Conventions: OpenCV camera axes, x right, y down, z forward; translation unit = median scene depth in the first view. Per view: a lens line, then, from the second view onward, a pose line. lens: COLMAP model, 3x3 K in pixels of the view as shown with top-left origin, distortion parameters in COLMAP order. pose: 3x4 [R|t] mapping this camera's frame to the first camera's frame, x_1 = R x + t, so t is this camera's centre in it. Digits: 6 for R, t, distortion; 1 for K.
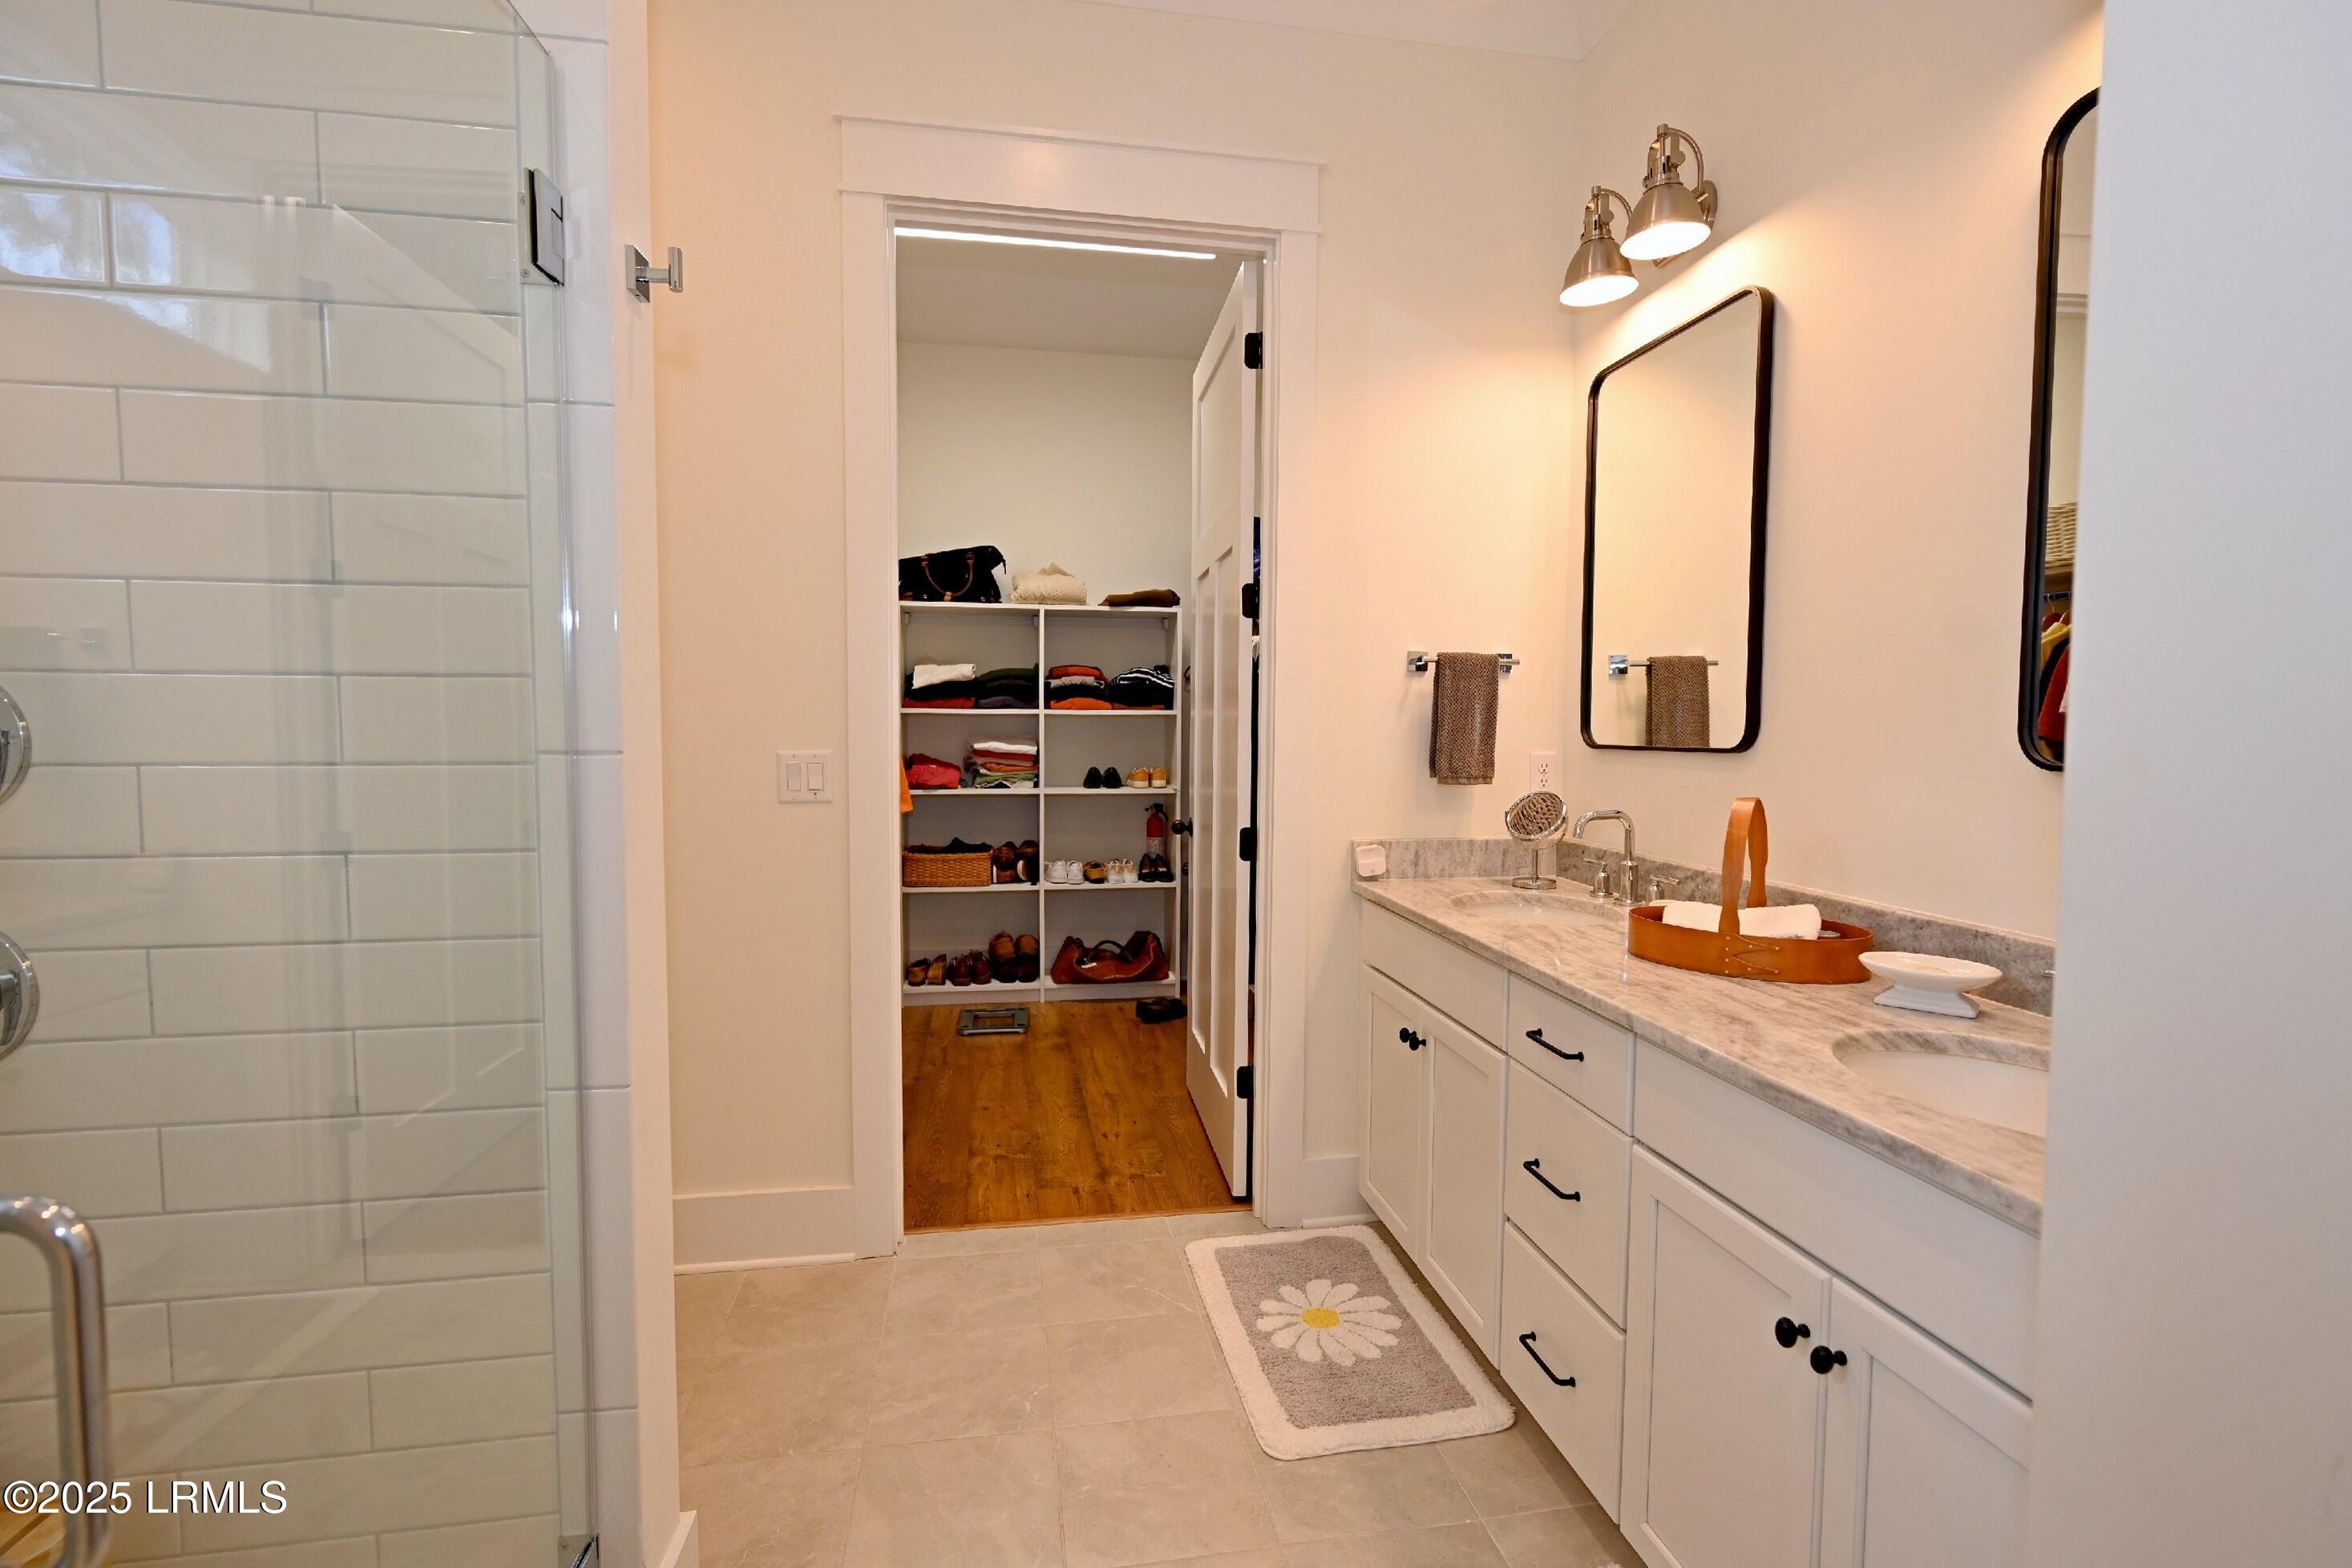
lens RADIAL K [[1075.2, 0, 1178.4], [0, 1075.2, 786.0], [0, 0, 1]] dist [0.001149, 0.000329]
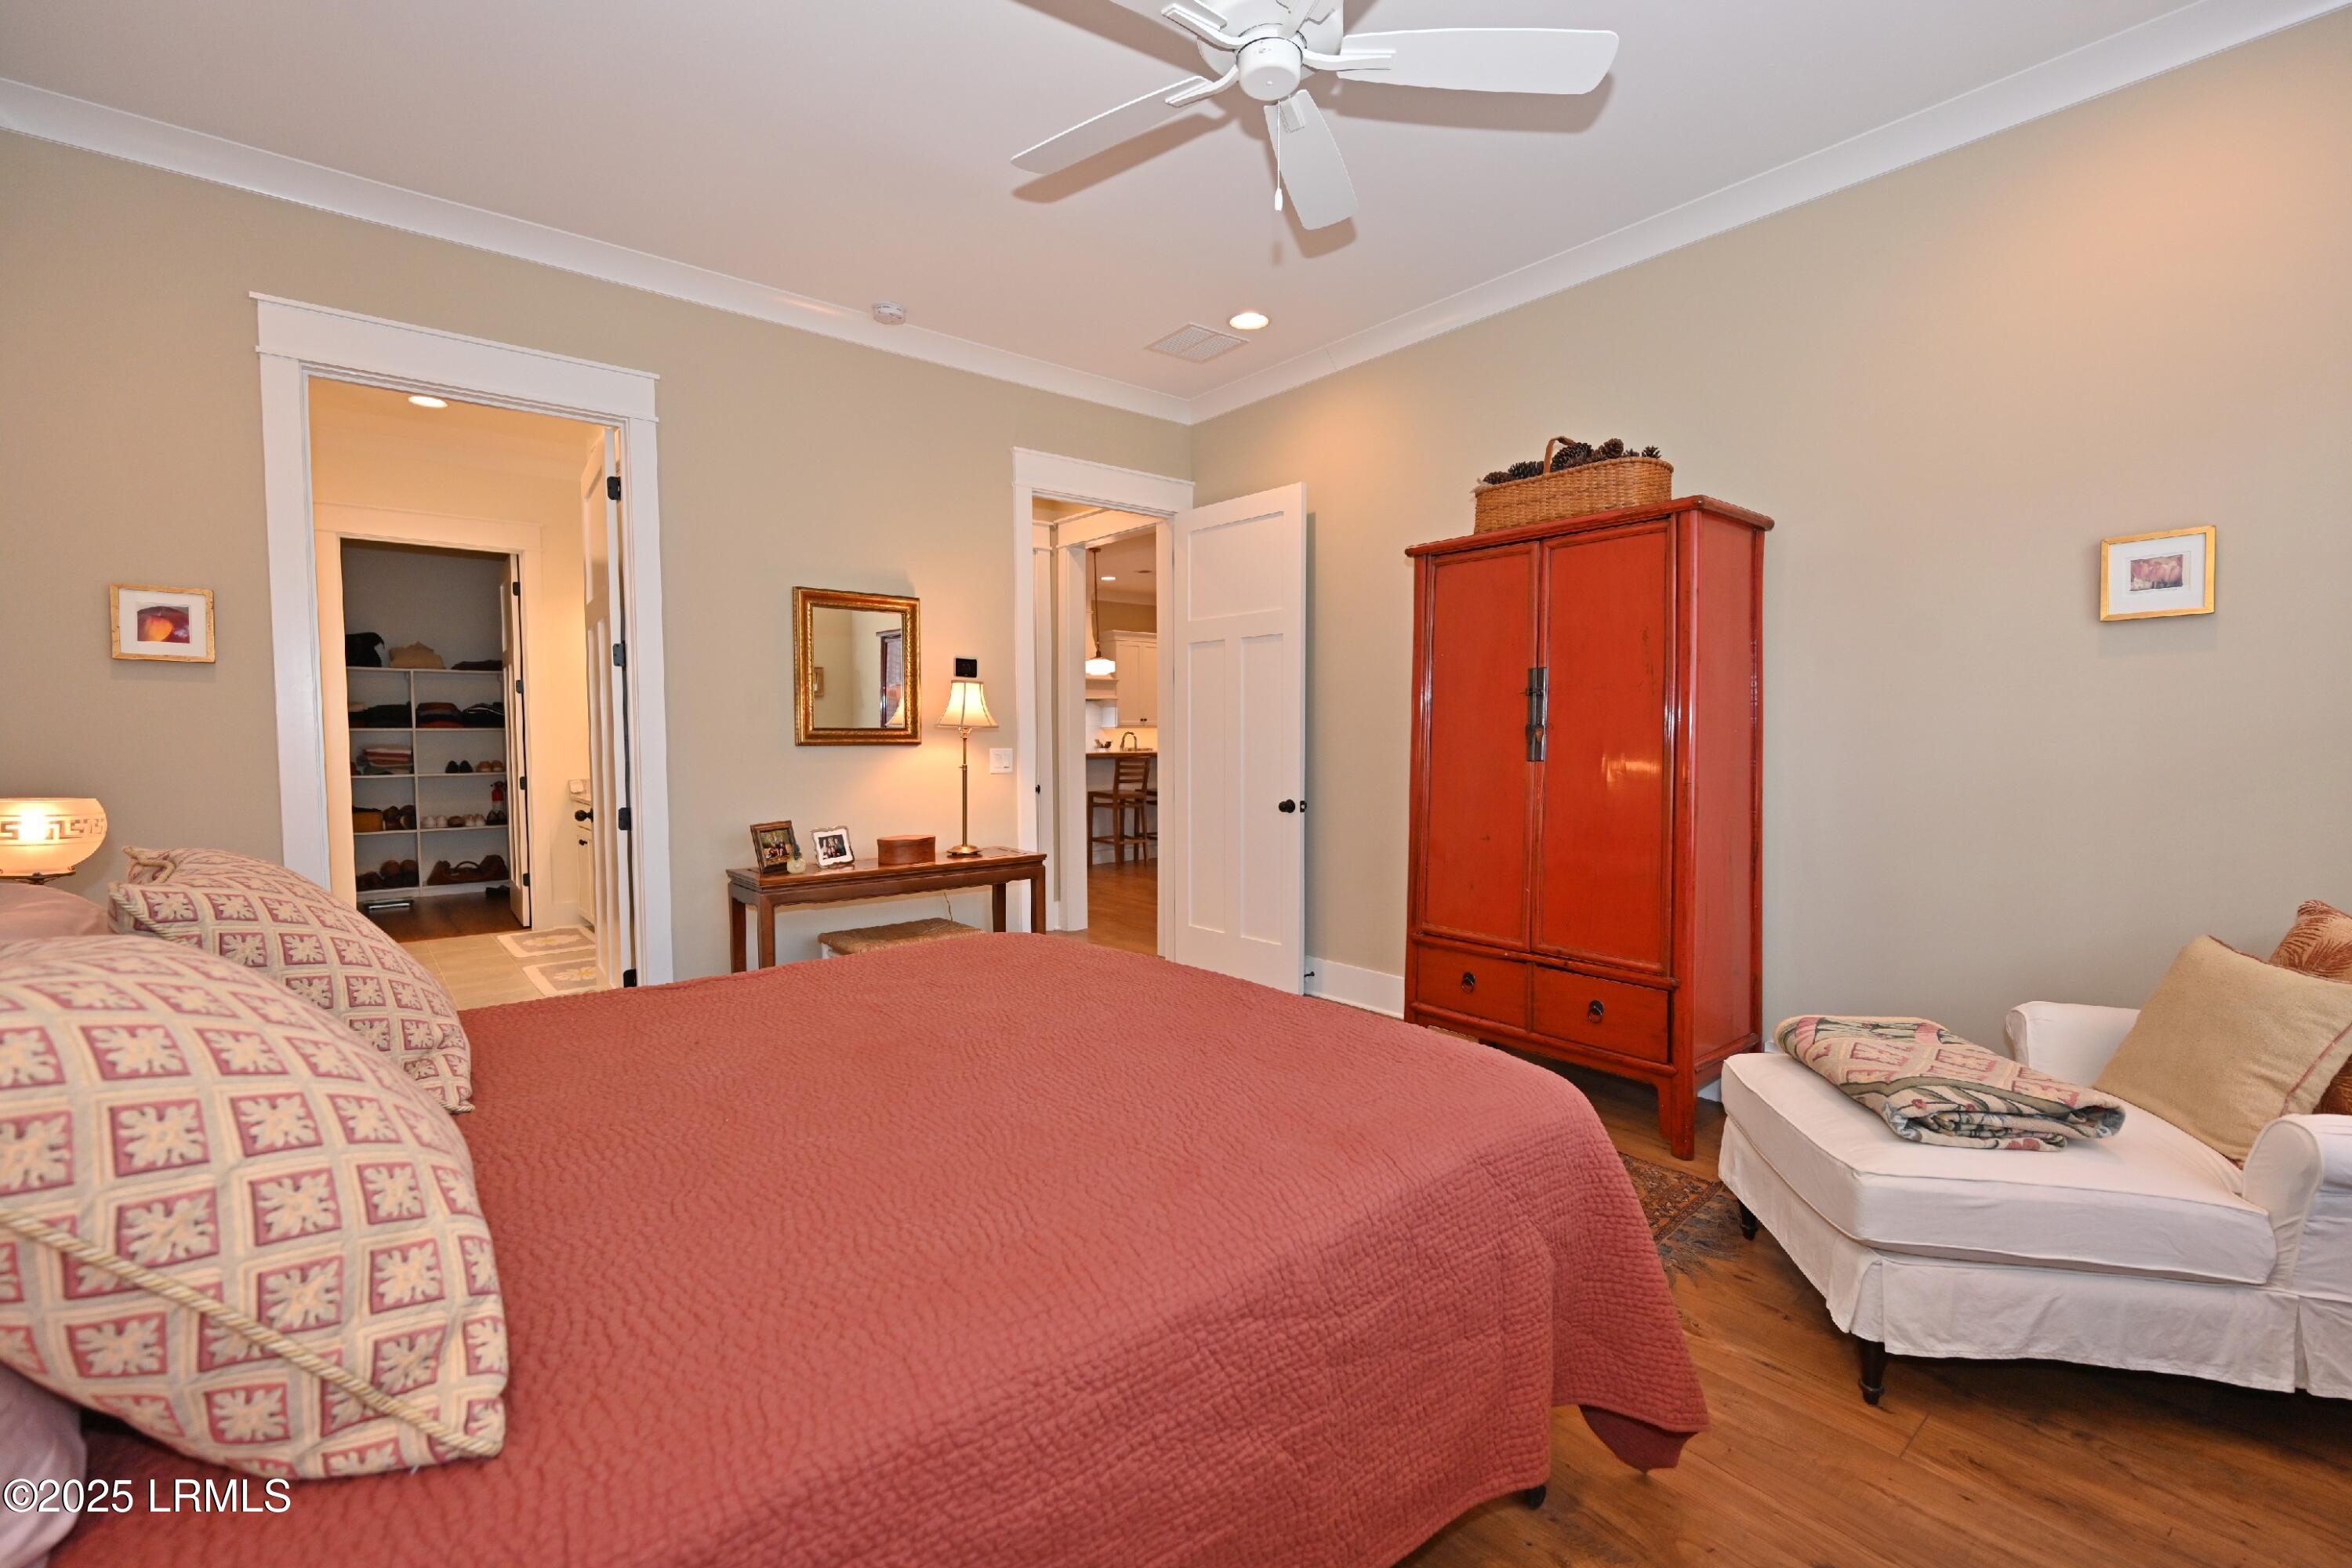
lens RADIAL K [[1075.2, 0, 1178.4], [0, 1075.2, 786.0], [0, 0, 1]] dist [0.001149, 0.000329]
pose [[0.874052, -0.040443, 0.484147, 0.103224], [0.041602, 0.999099, 0.008354, 0.057957], [-0.484049, 0.012840, 0.874947, -1.073830]]
